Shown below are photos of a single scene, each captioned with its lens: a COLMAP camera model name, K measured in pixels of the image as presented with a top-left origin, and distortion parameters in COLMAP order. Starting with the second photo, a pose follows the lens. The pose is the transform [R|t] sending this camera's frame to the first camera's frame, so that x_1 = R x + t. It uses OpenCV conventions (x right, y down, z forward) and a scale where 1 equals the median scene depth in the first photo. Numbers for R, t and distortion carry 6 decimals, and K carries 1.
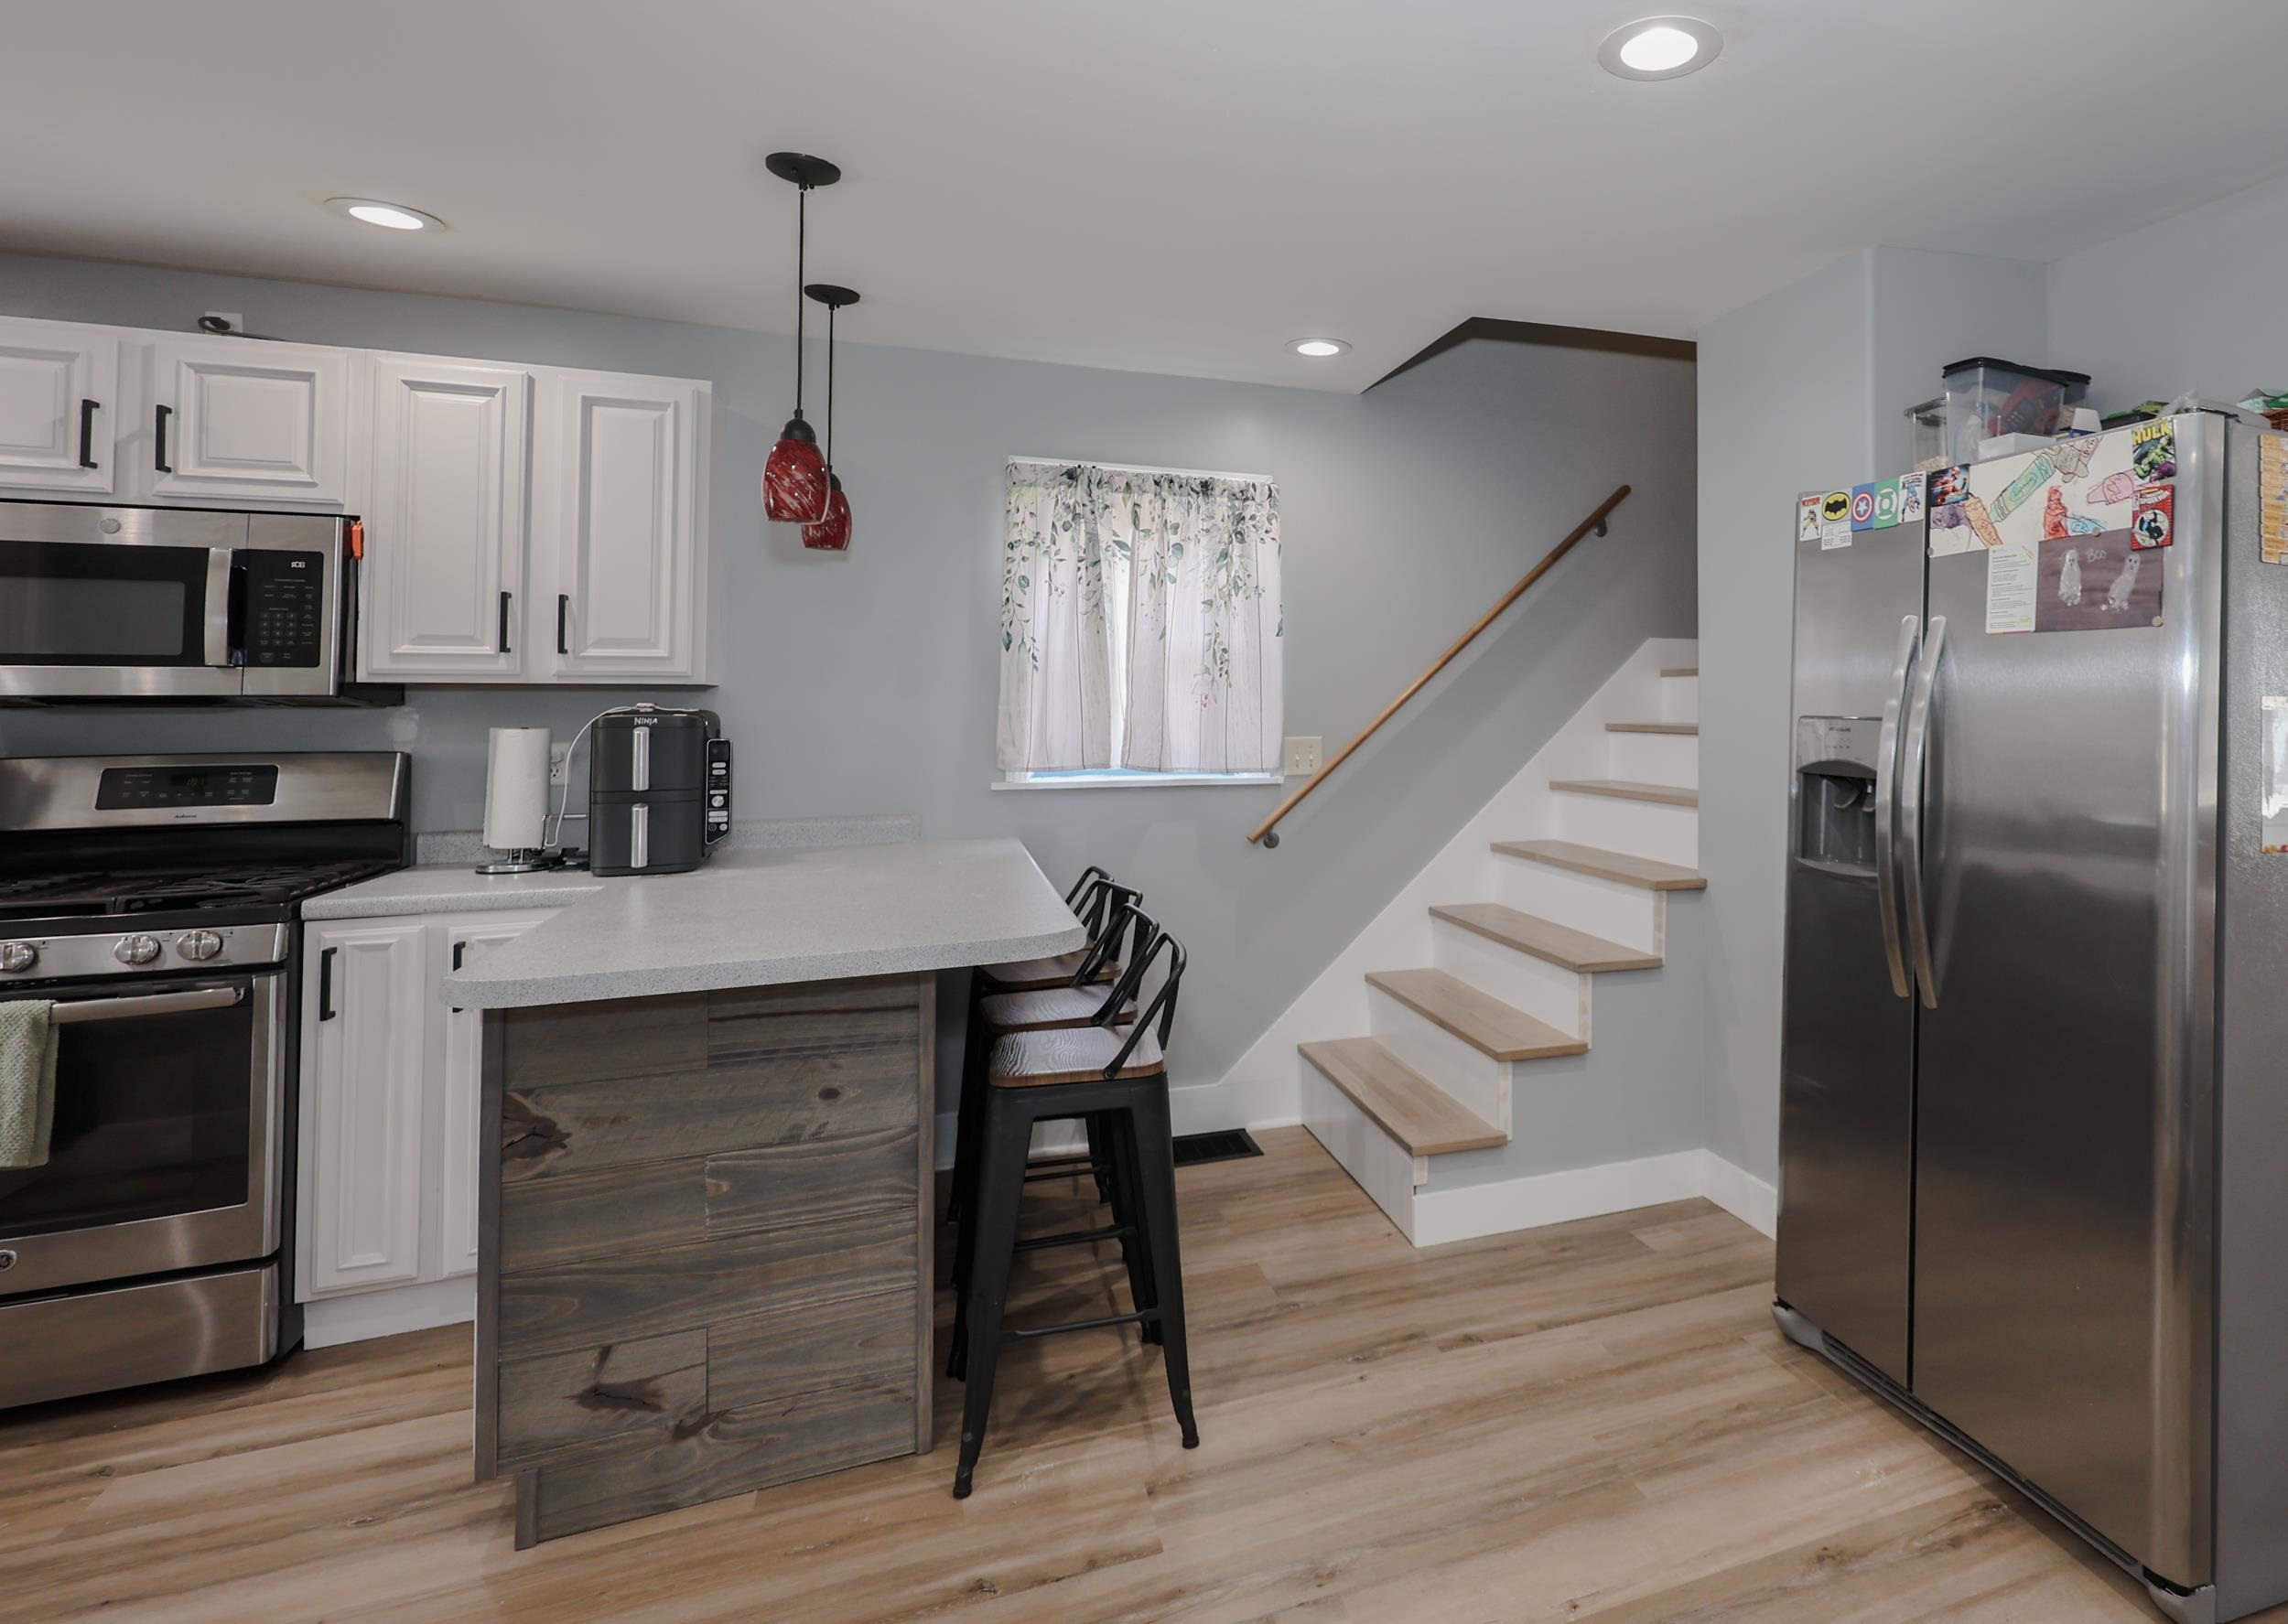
lens RADIAL K [[1221.9, 0, 1440.9], [0, 1221.9, 661.6], [0, 0, 1]] dist [-0.001609, 0.000058]
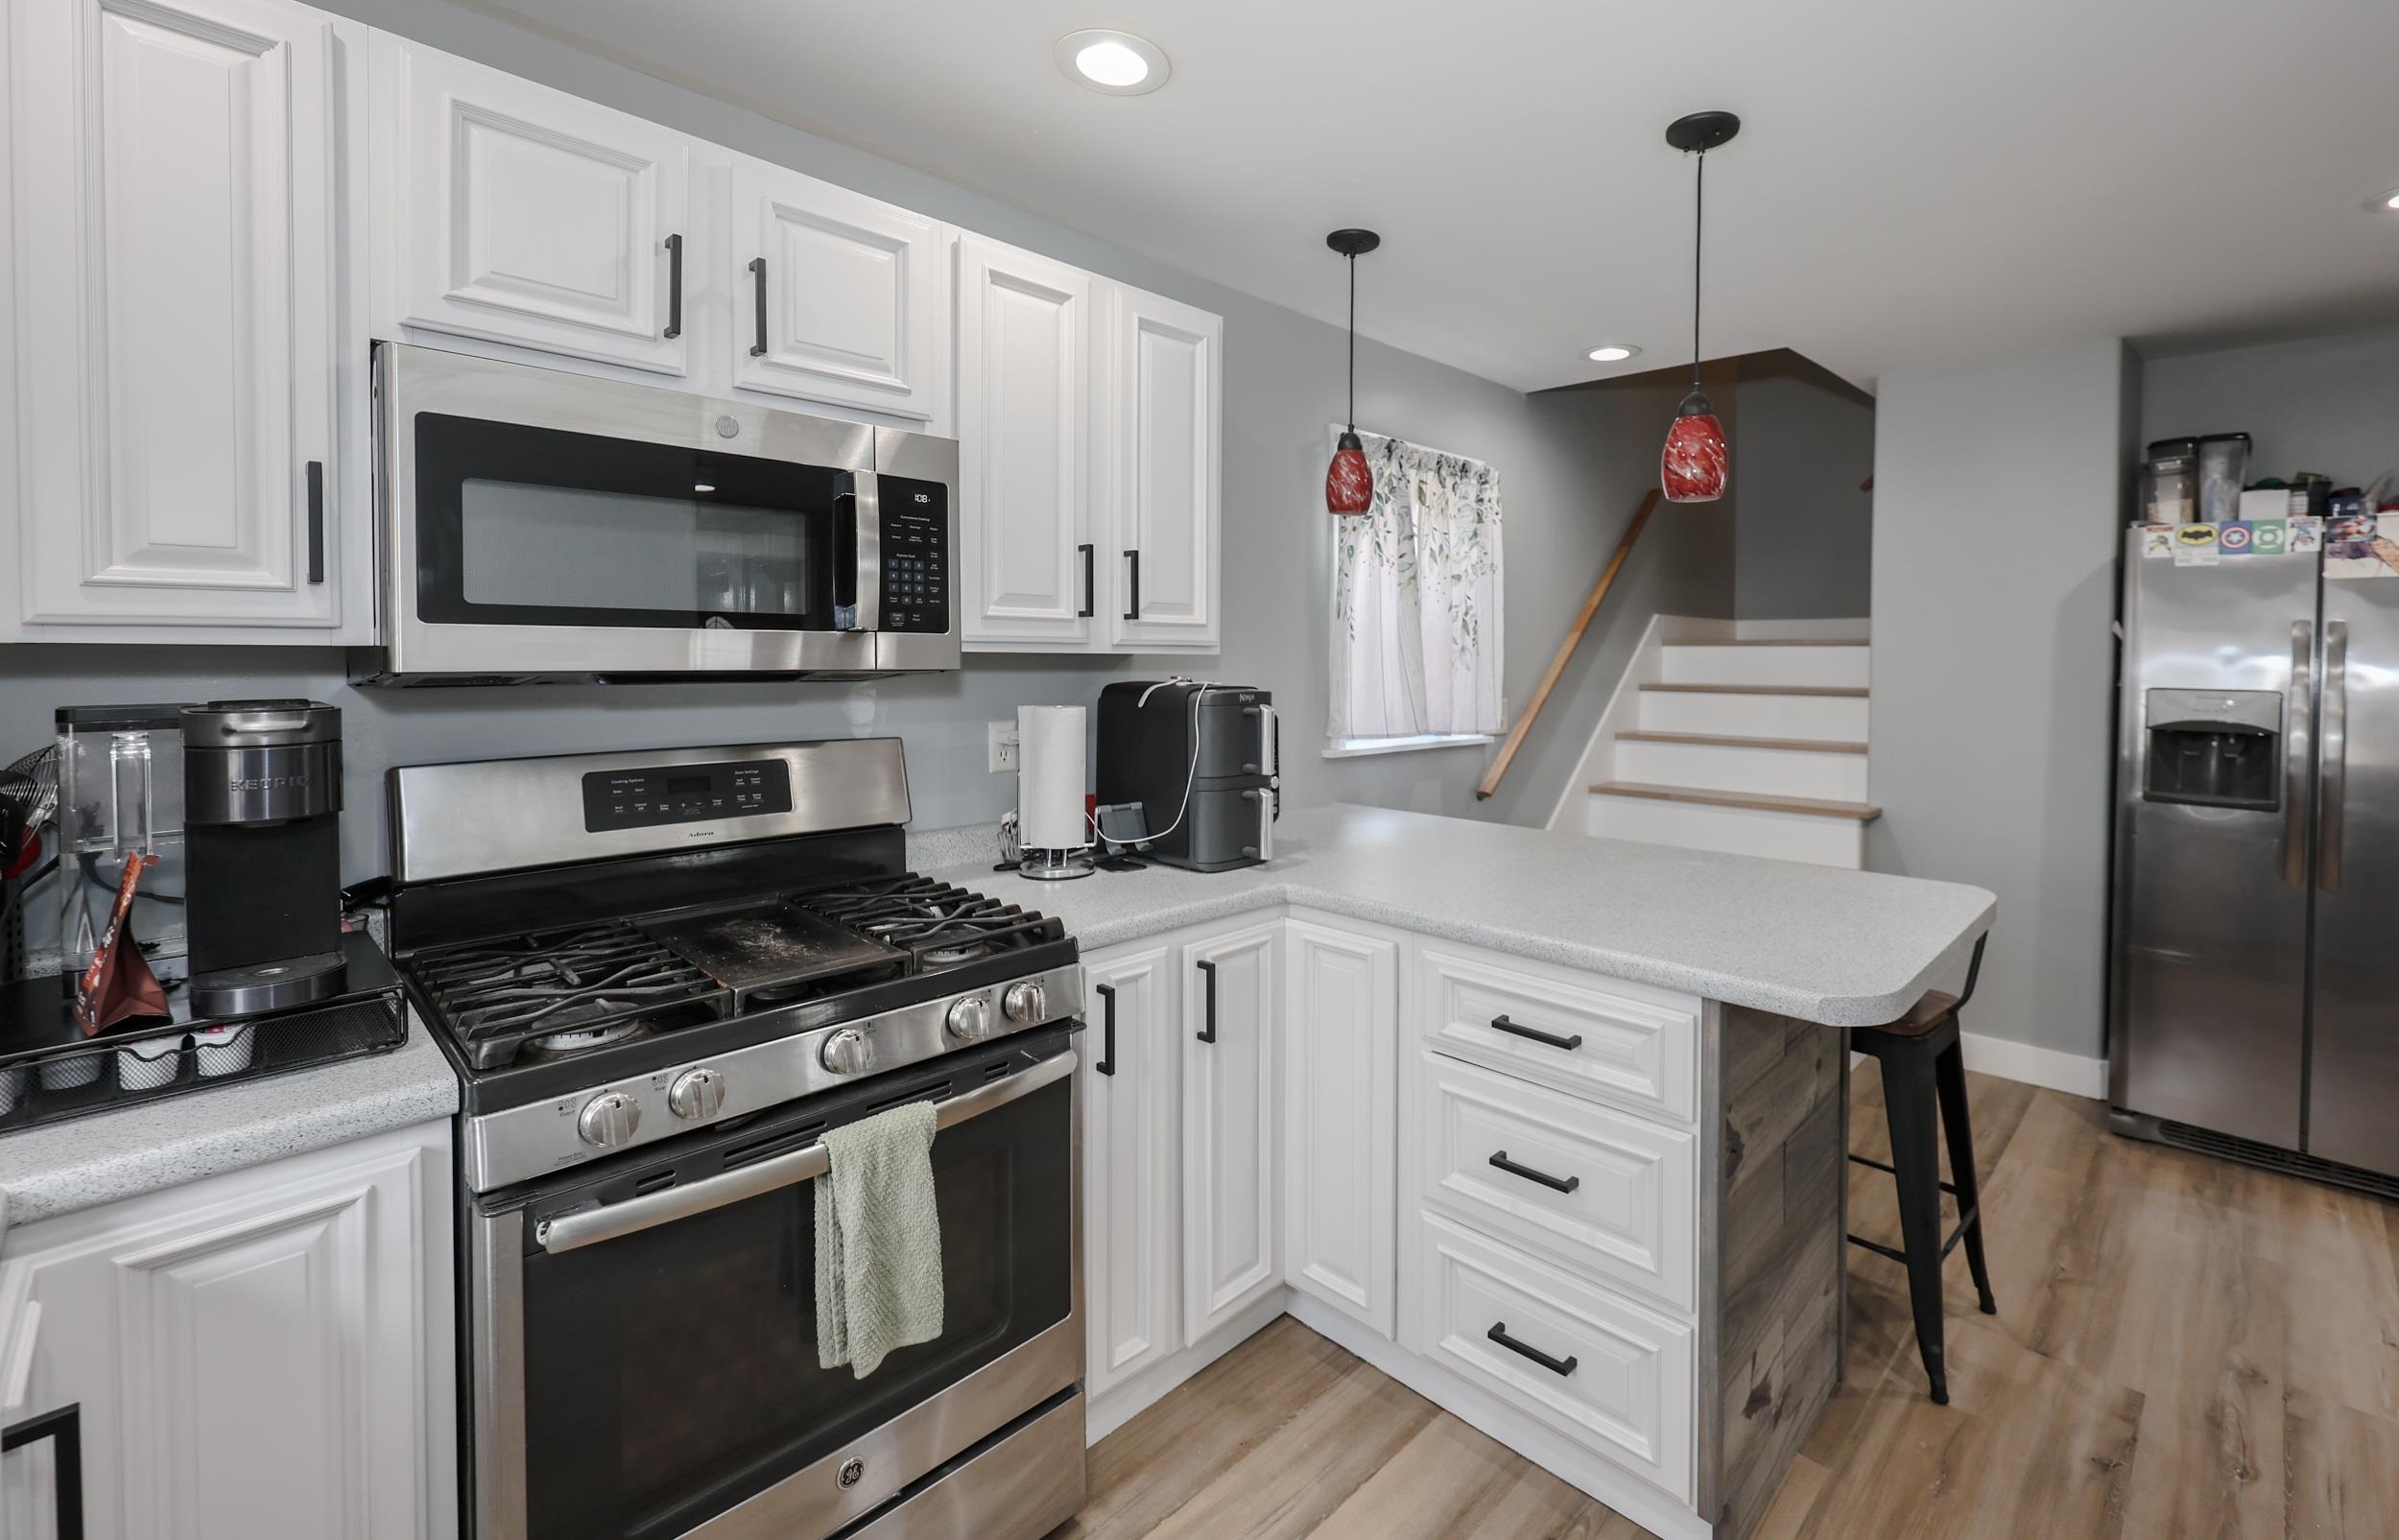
lens RADIAL K [[1042.4, 0, 1280.2], [0, 1042.4, 672.5], [0, 0, 1]] dist [0.001212, 0.000363]
pose [[0.915801, 0.000762, 0.401632, -0.909101], [-0.021193, 0.998697, 0.046430, -0.005251], [-0.401073, -0.051032, 0.914623, 0.282095]]
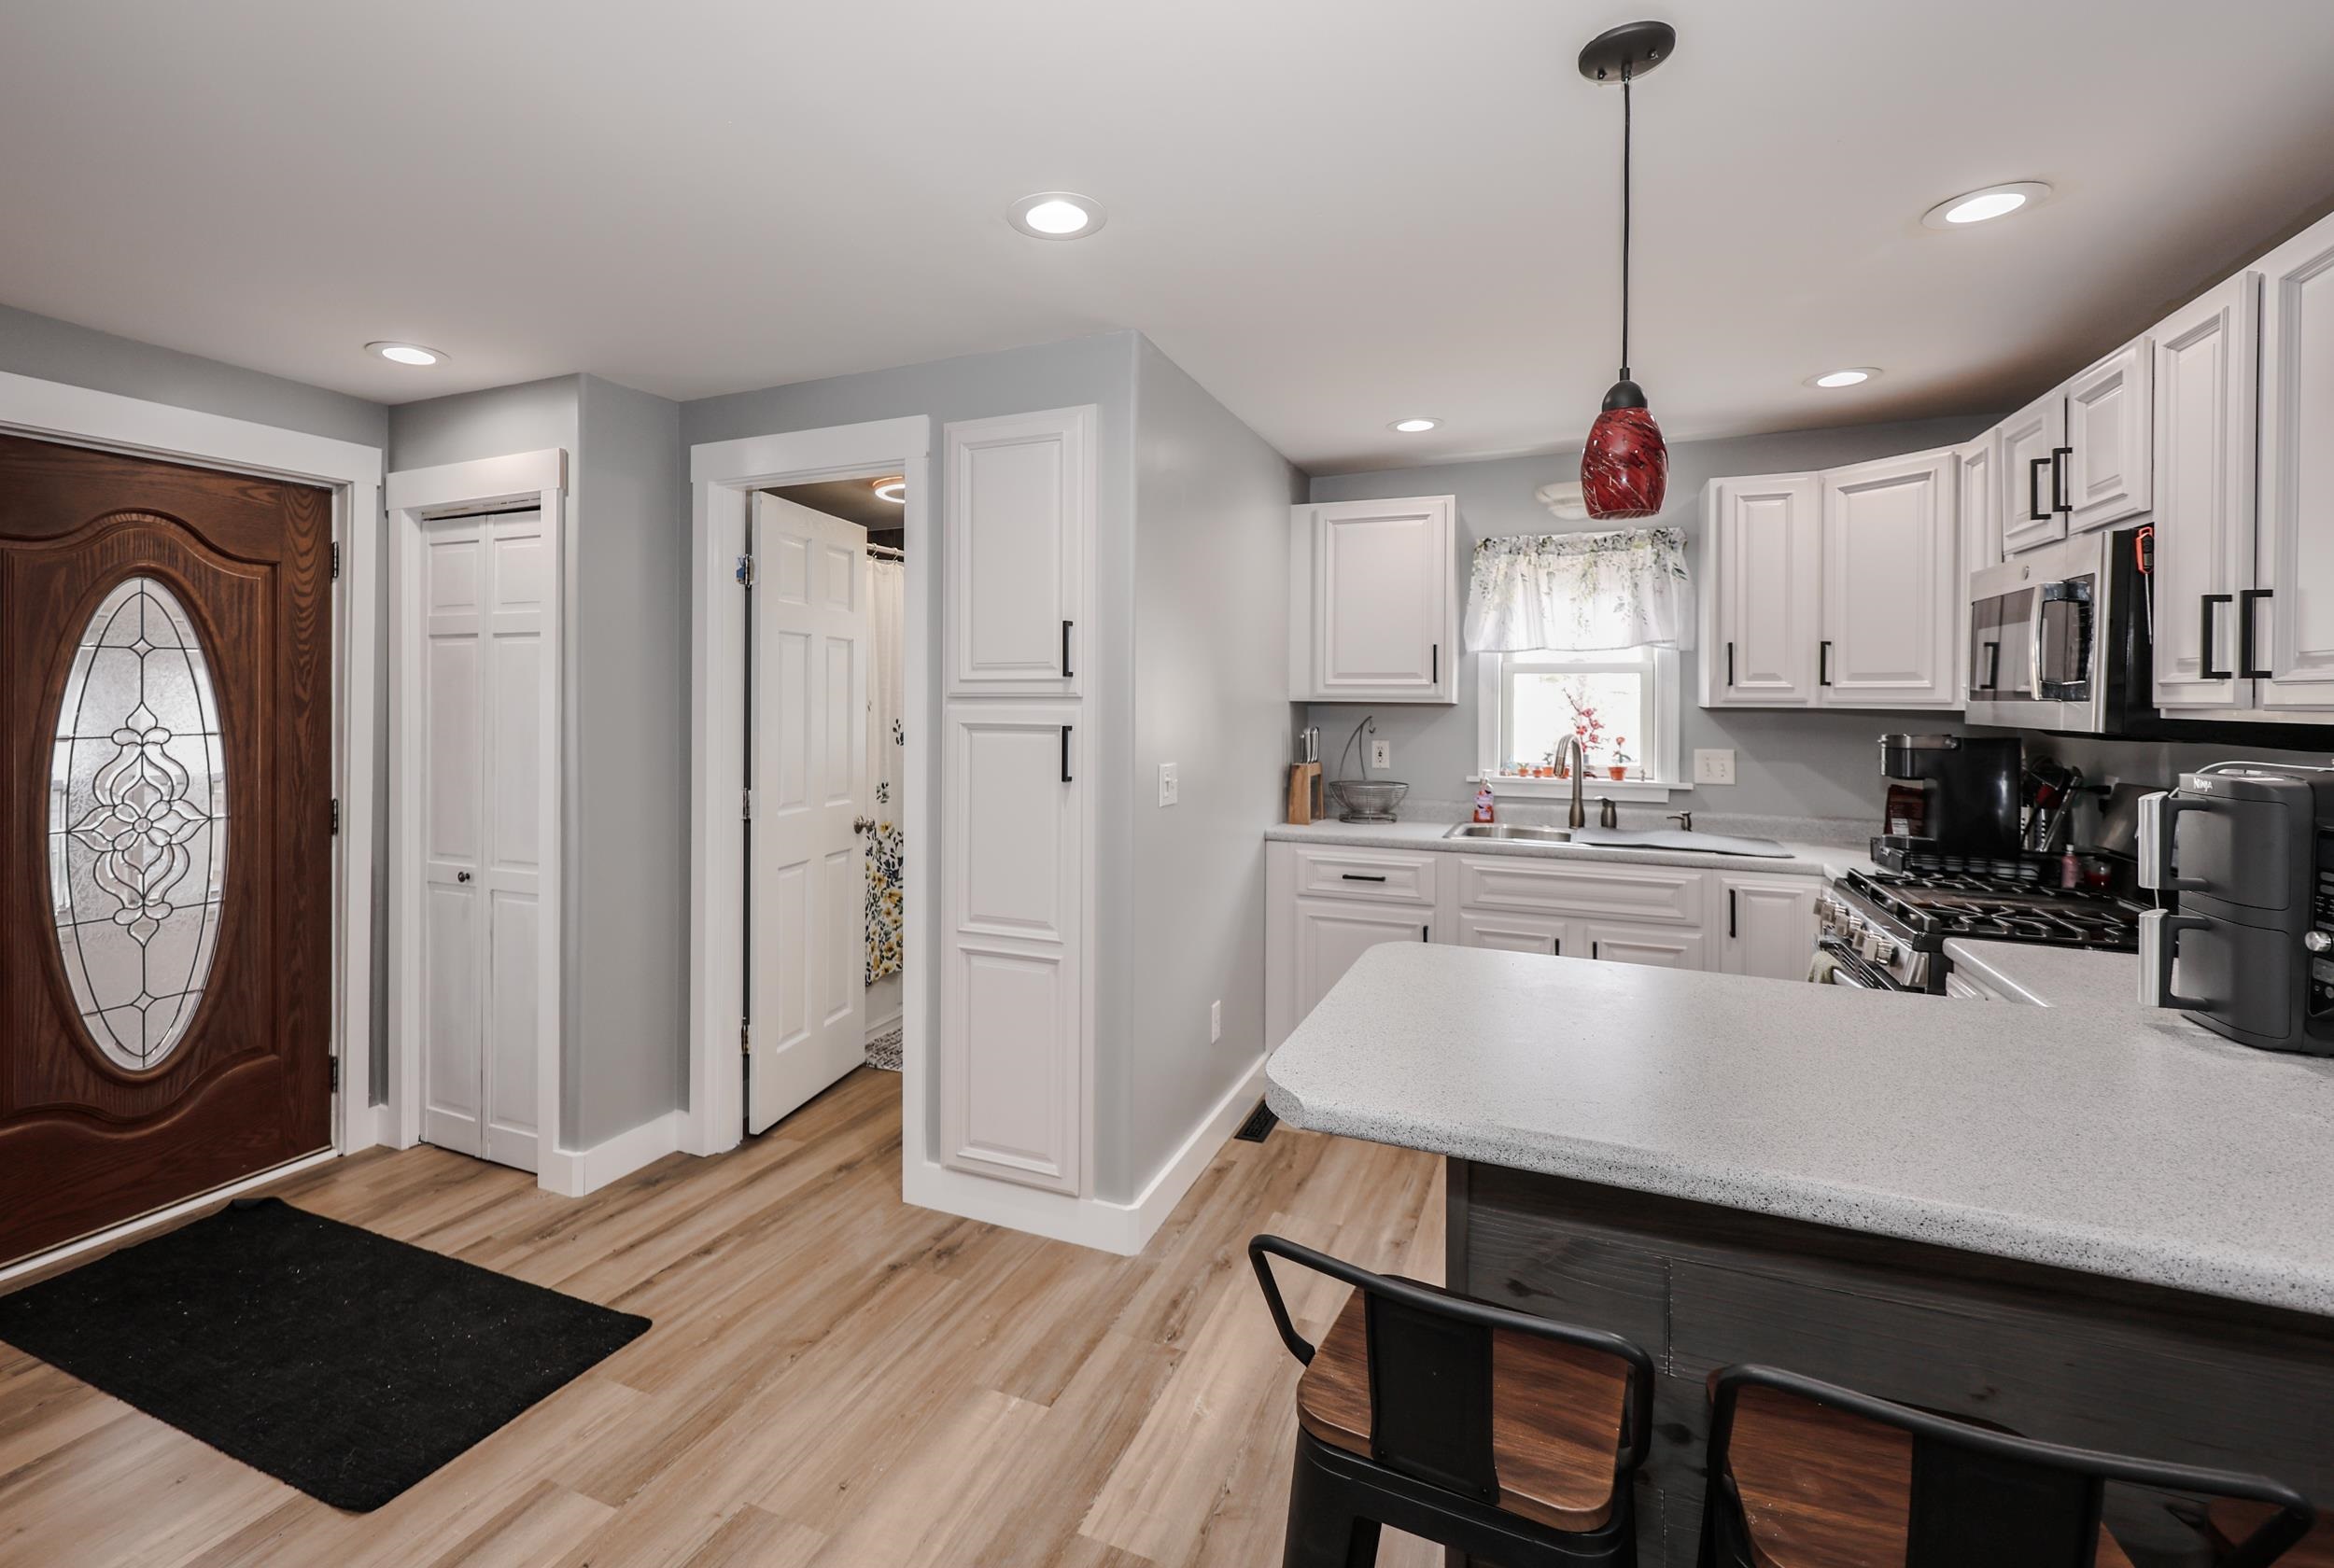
lens RADIAL K [[1046.7, 0, 1109.4], [0, 1046.7, 696.1], [0, 0, 1]] dist [-0.001966, 0.000185]
pose [[-0.729944, -0.001027, -0.683506, 0.127904], [0.015096, 0.999731, -0.017624, 0.002431], [0.683340, -0.023183, -0.729732, 0.978039]]
